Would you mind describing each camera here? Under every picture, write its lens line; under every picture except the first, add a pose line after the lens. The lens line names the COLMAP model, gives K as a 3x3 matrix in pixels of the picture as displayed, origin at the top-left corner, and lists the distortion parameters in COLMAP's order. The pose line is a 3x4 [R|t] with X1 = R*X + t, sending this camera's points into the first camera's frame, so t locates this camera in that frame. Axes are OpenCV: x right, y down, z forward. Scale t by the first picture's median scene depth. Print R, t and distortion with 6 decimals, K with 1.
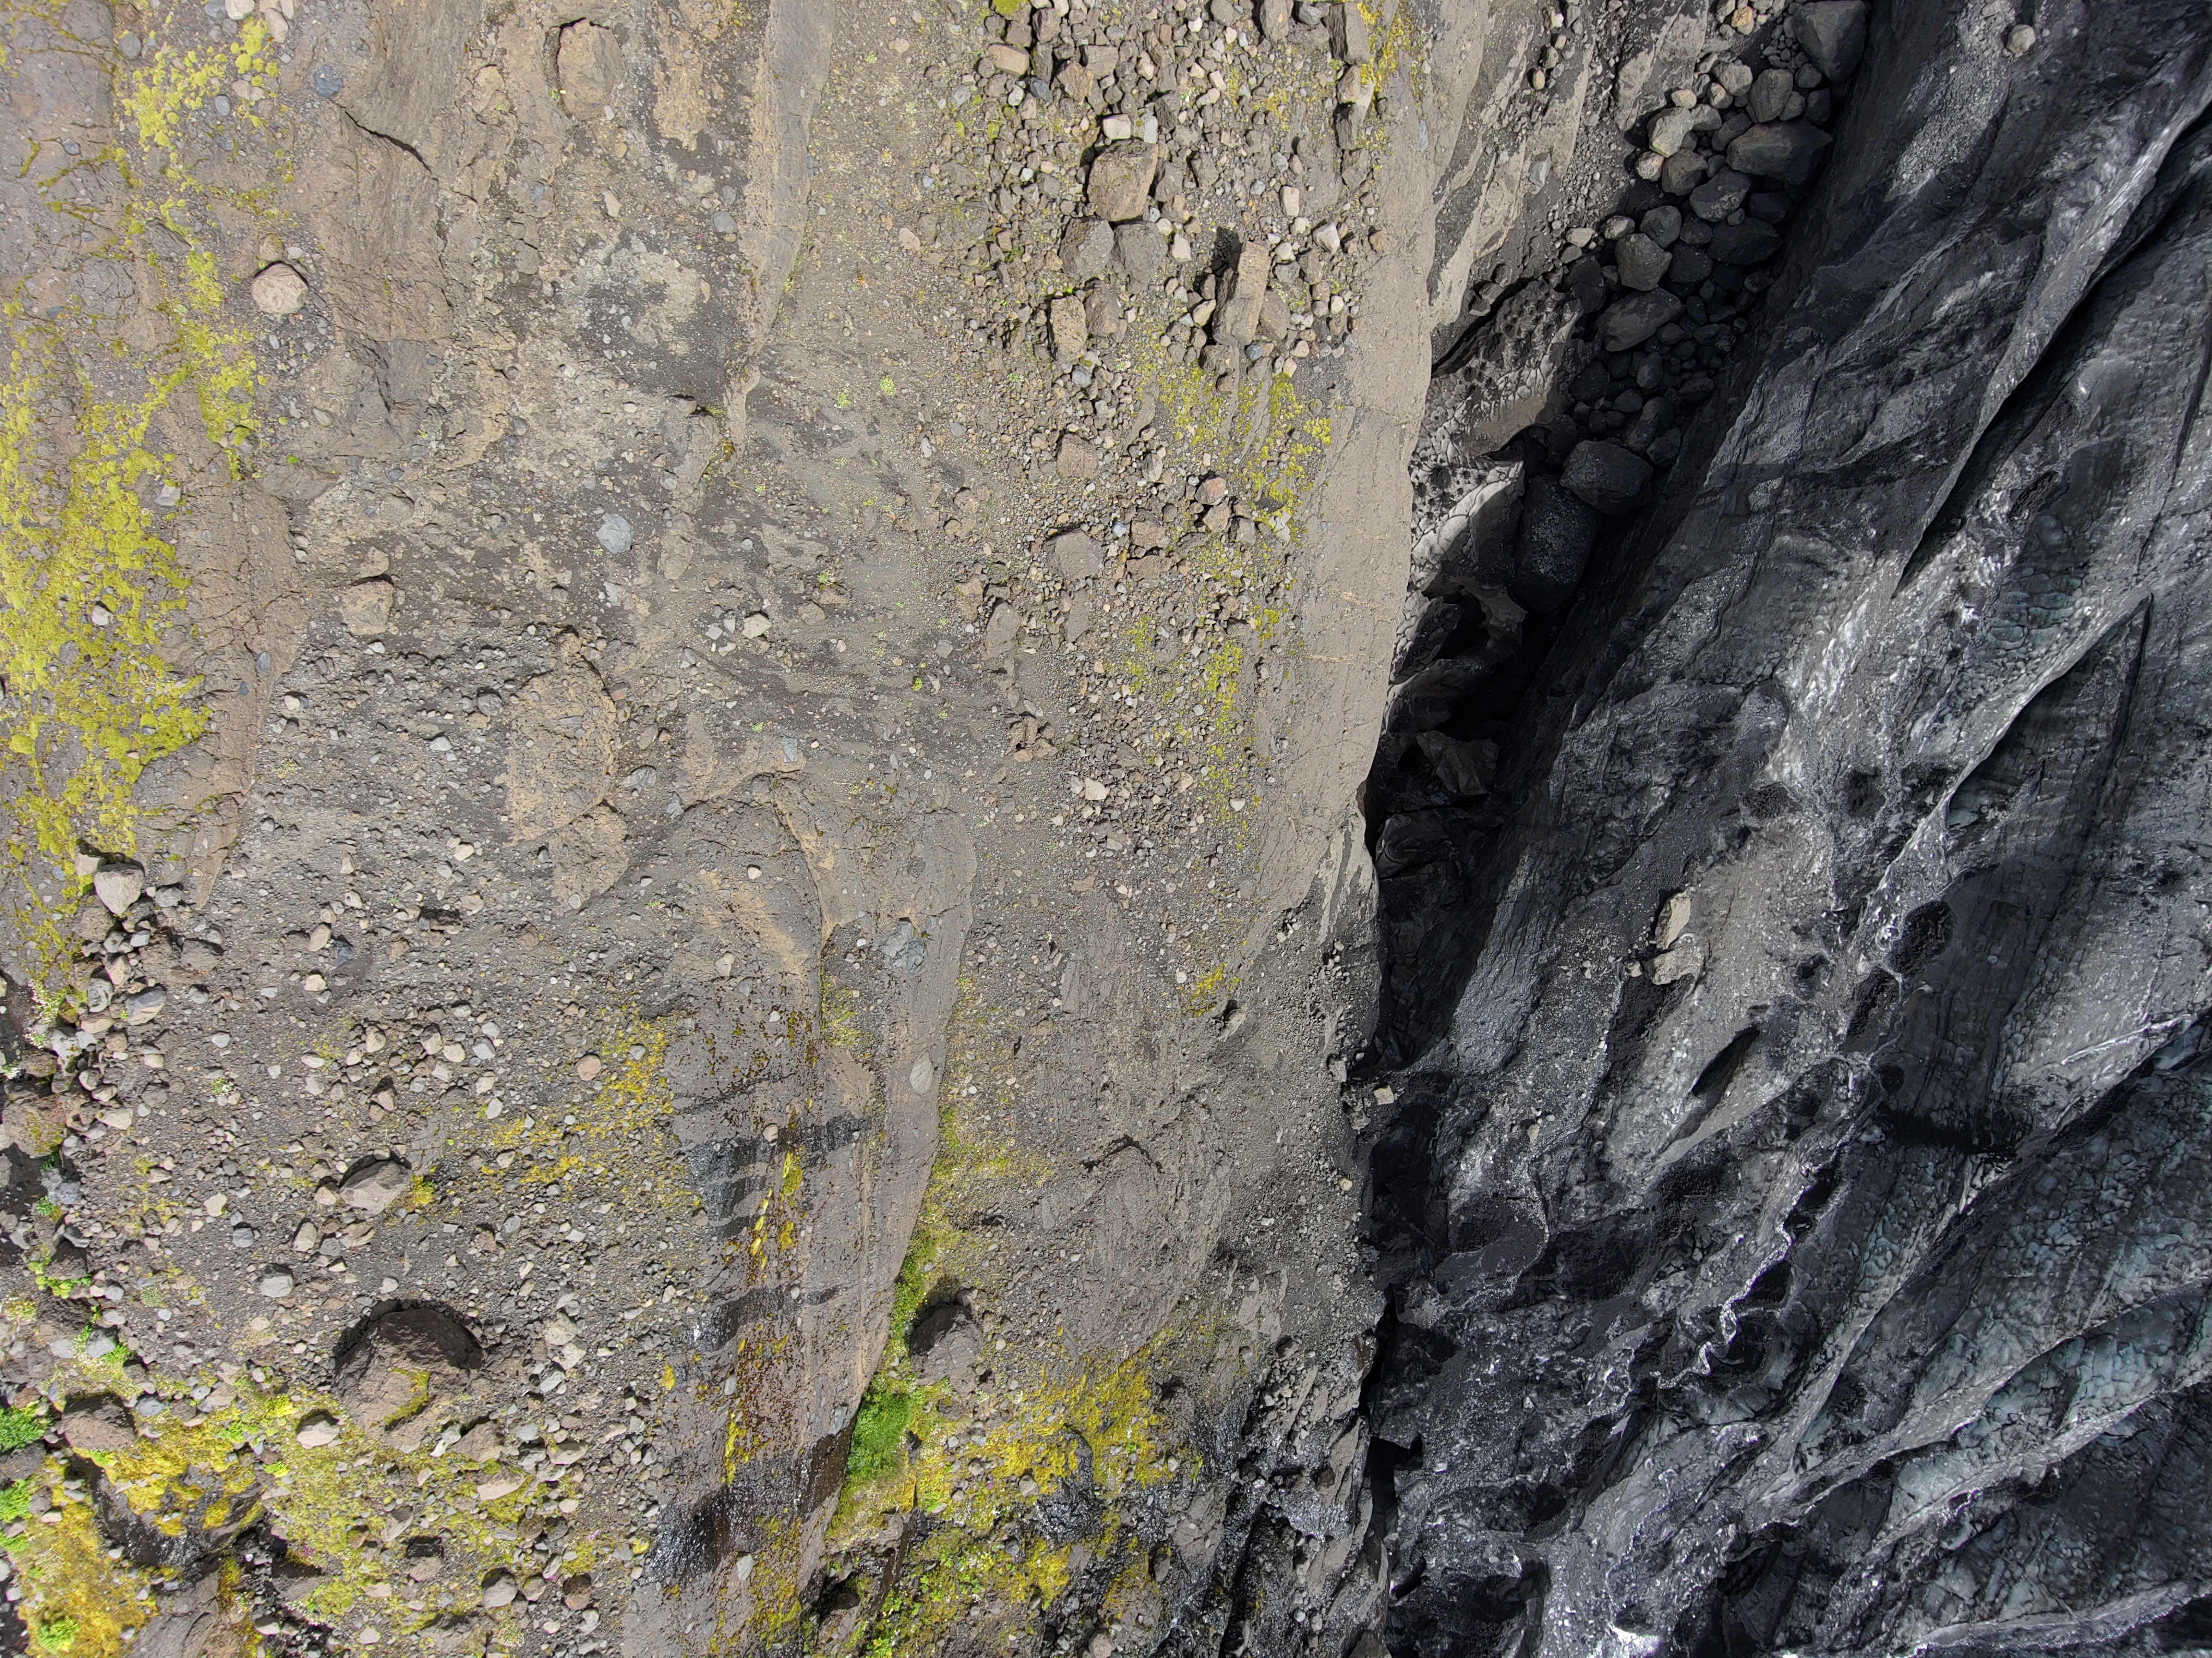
lens RADIAL K [[1667.7, 0, 1131.1], [0, 1667.7, 829.8], [0, 0, 1]] dist [0.188193, -0.341849]
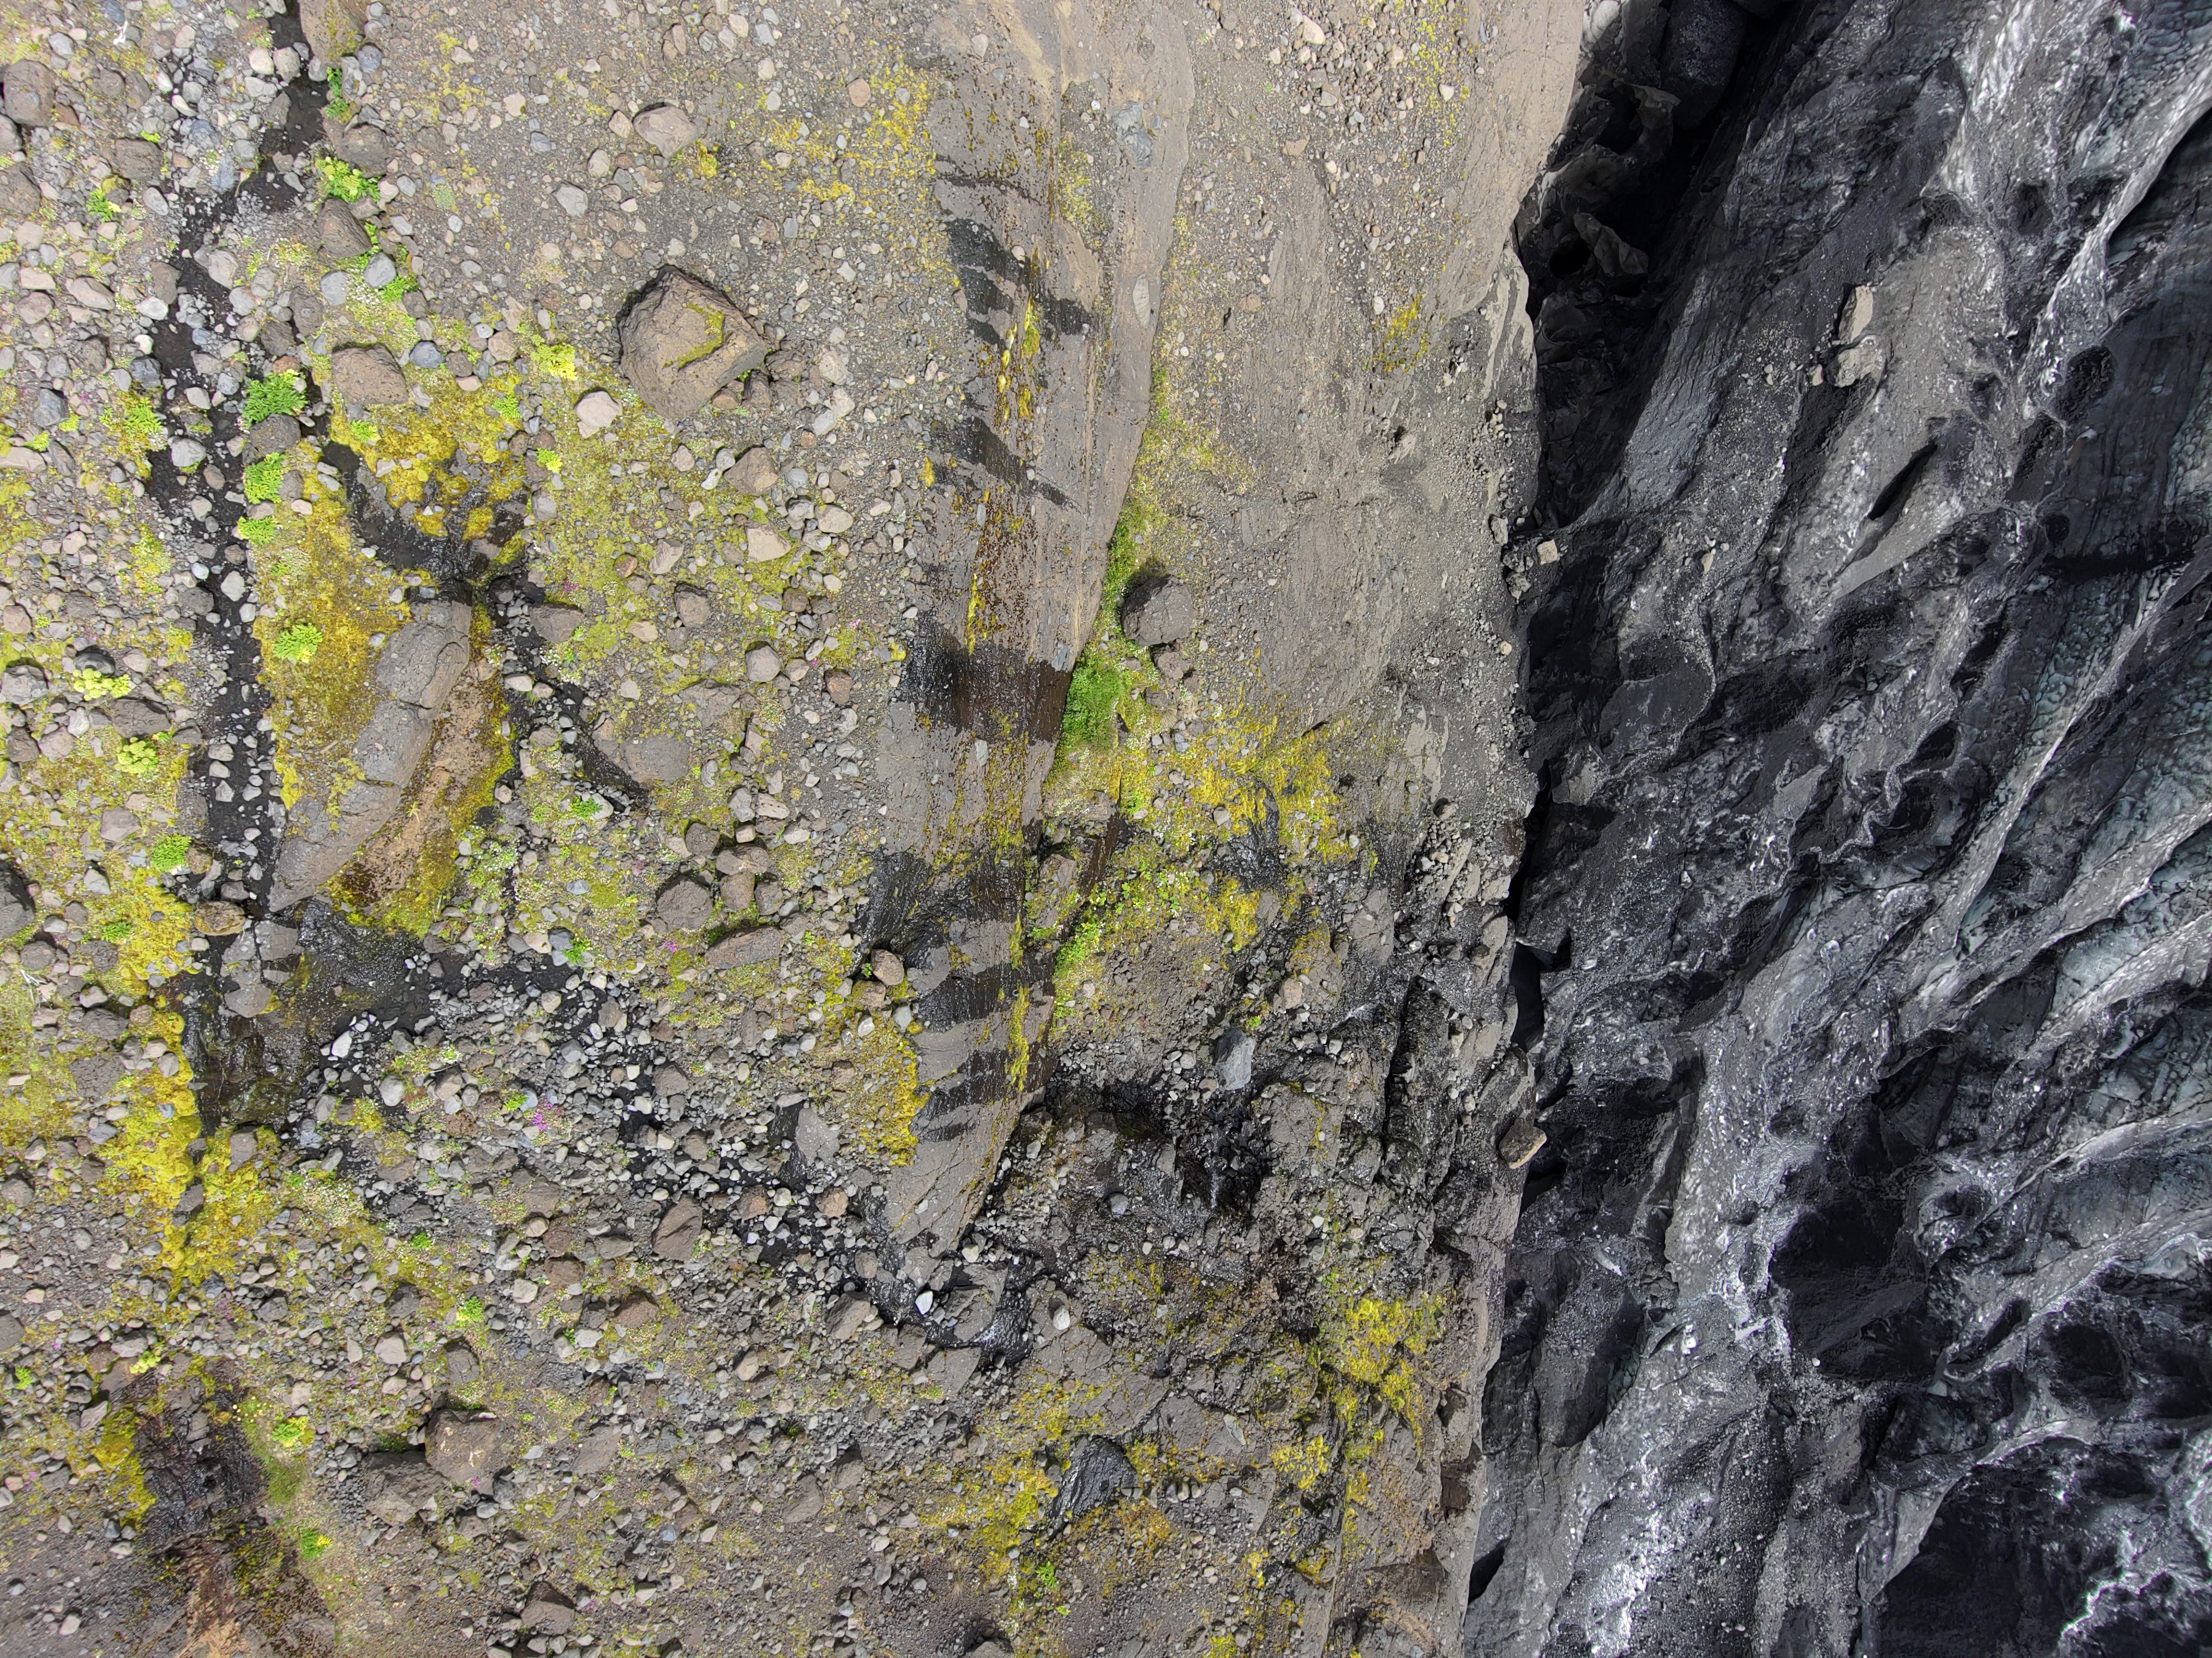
lens RADIAL K [[1664.5, 0, 1128.2], [0, 1664.5, 831.9], [0, 0, 1]] dist [0.188699, -0.338291]
pose [[0.999973, -0.000073, 0.007374, -0.109083], [0.000305, 0.999506, -0.031442, 0.377783], [-0.007368, 0.031444, 0.999478, 0.020948]]
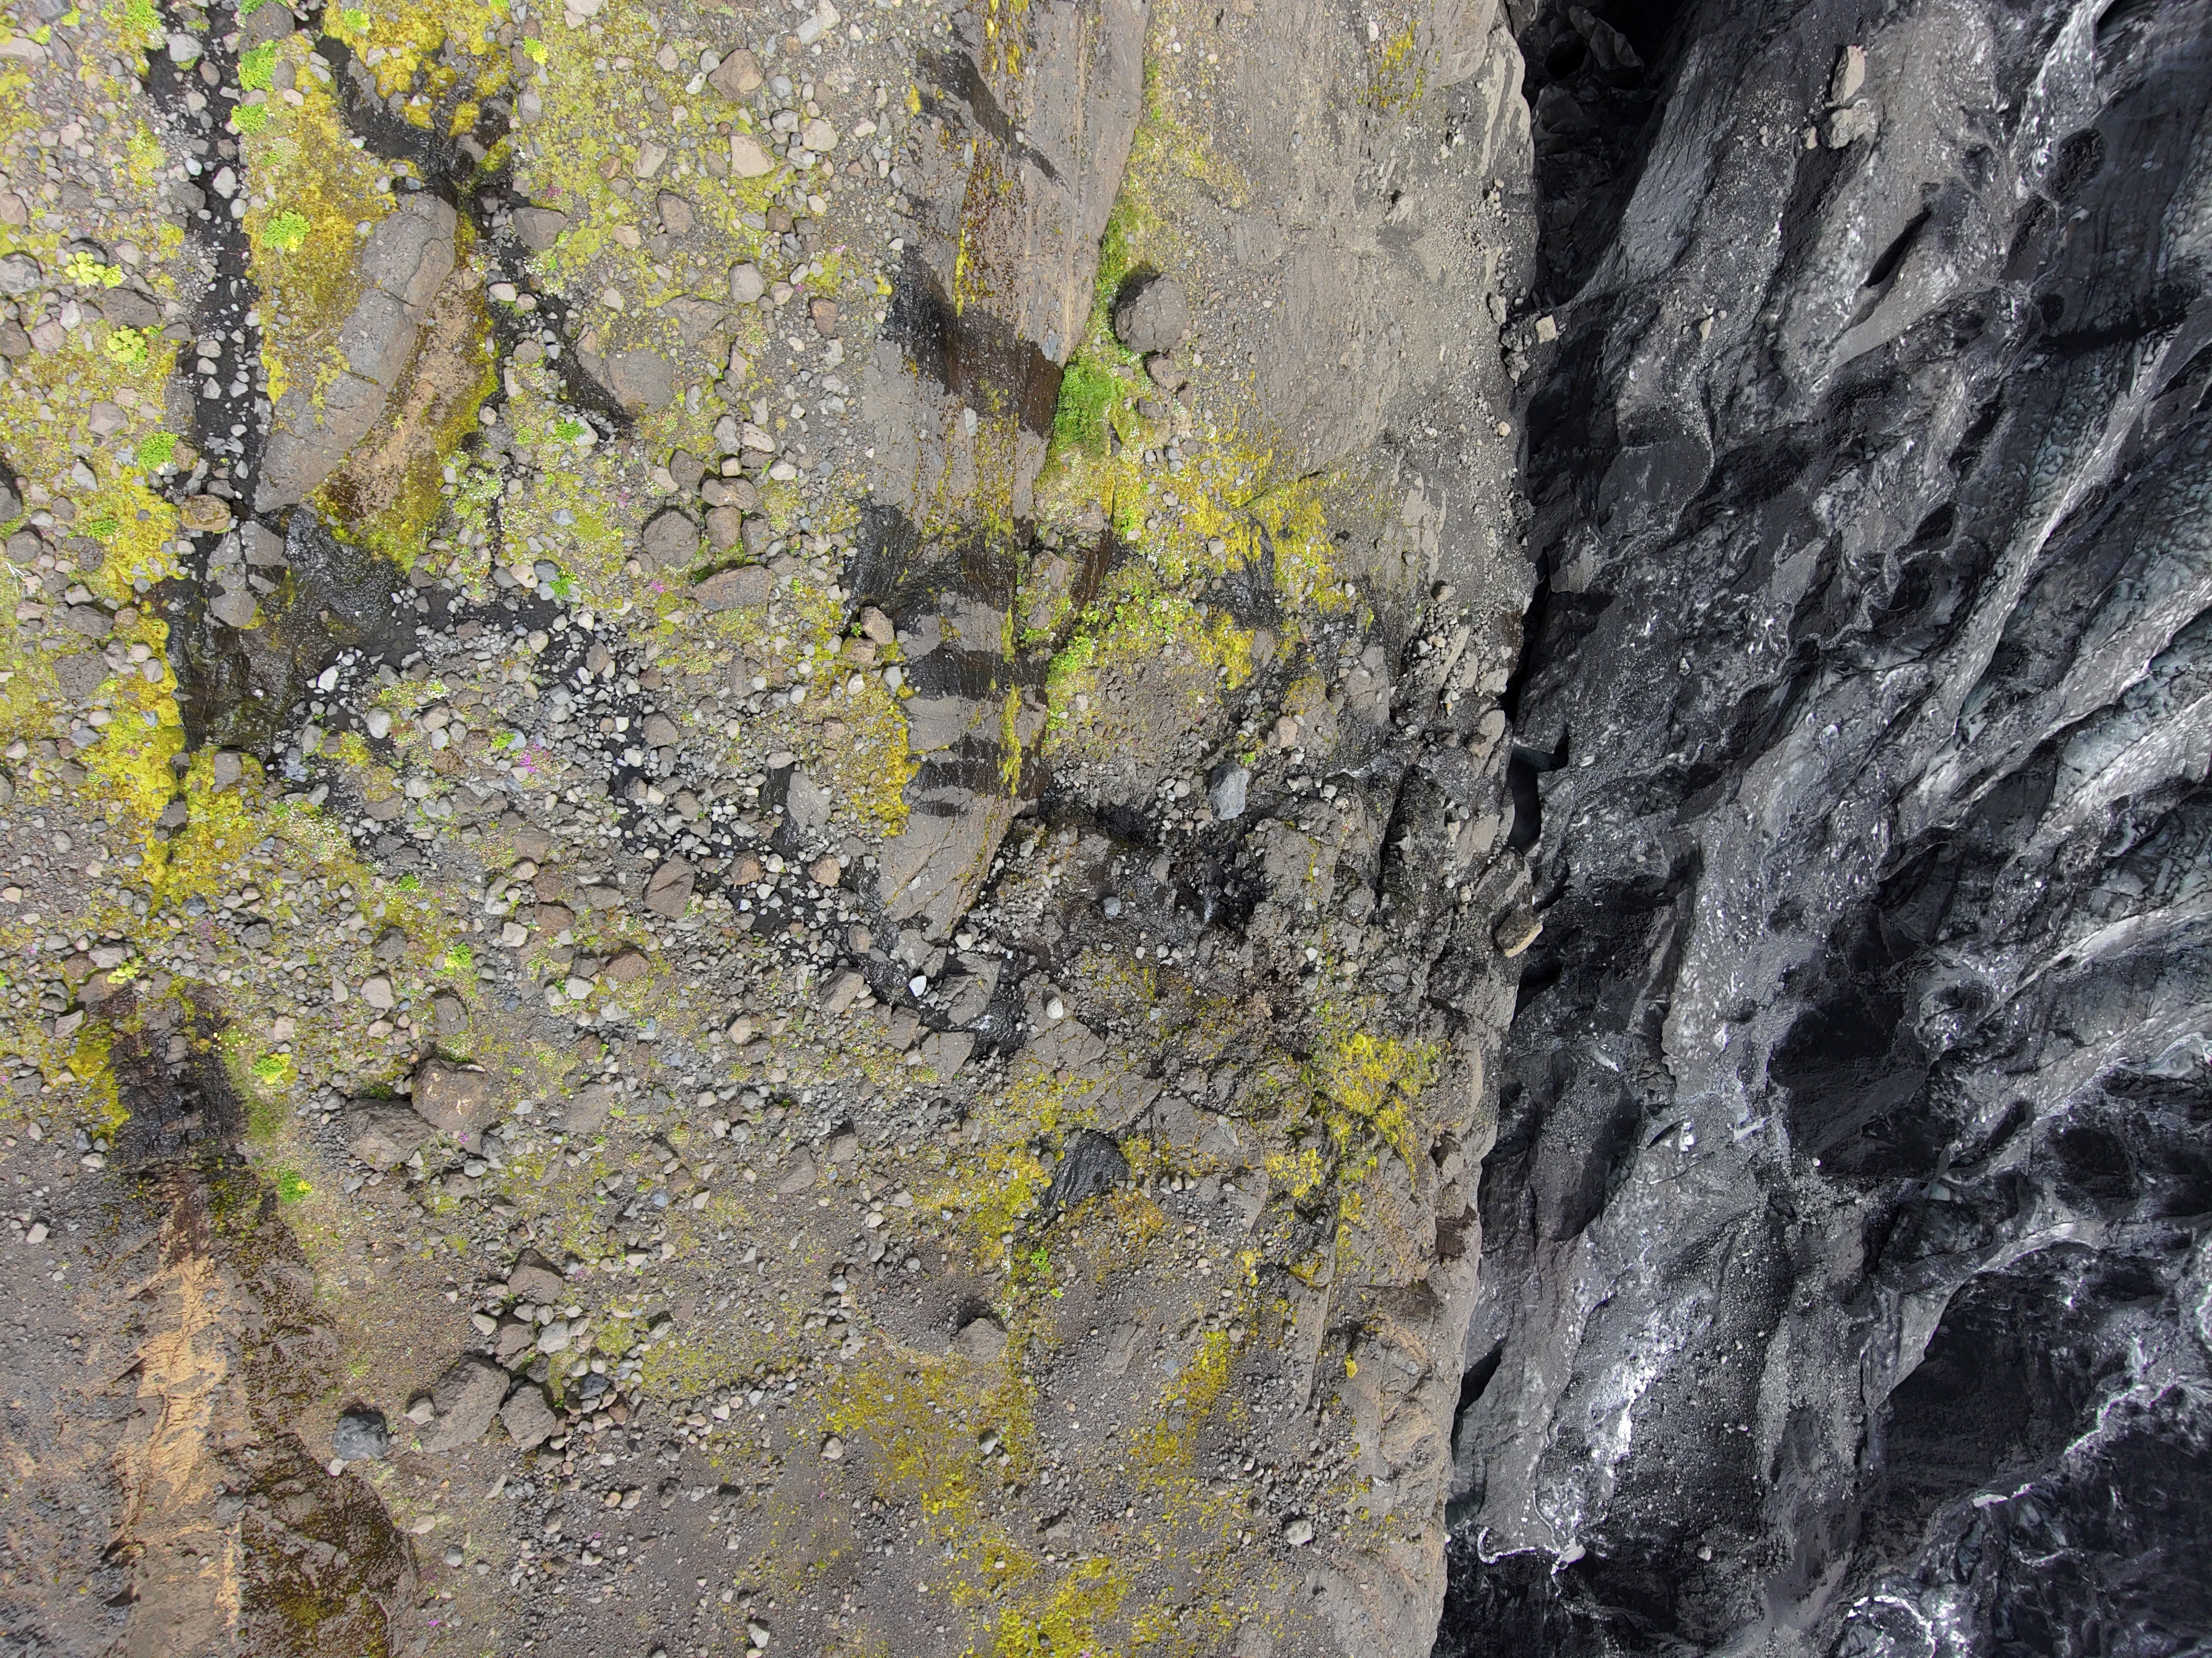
lens RADIAL K [[1658.3, 0, 1134.8], [0, 1658.3, 834.0], [0, 0, 1]] dist [0.210195, -0.376935]
pose [[0.999984, -0.000588, 0.005672, -0.101173], [0.000827, 0.999105, -0.042287, 0.527614], [-0.005642, 0.042291, 0.999089, 0.029401]]
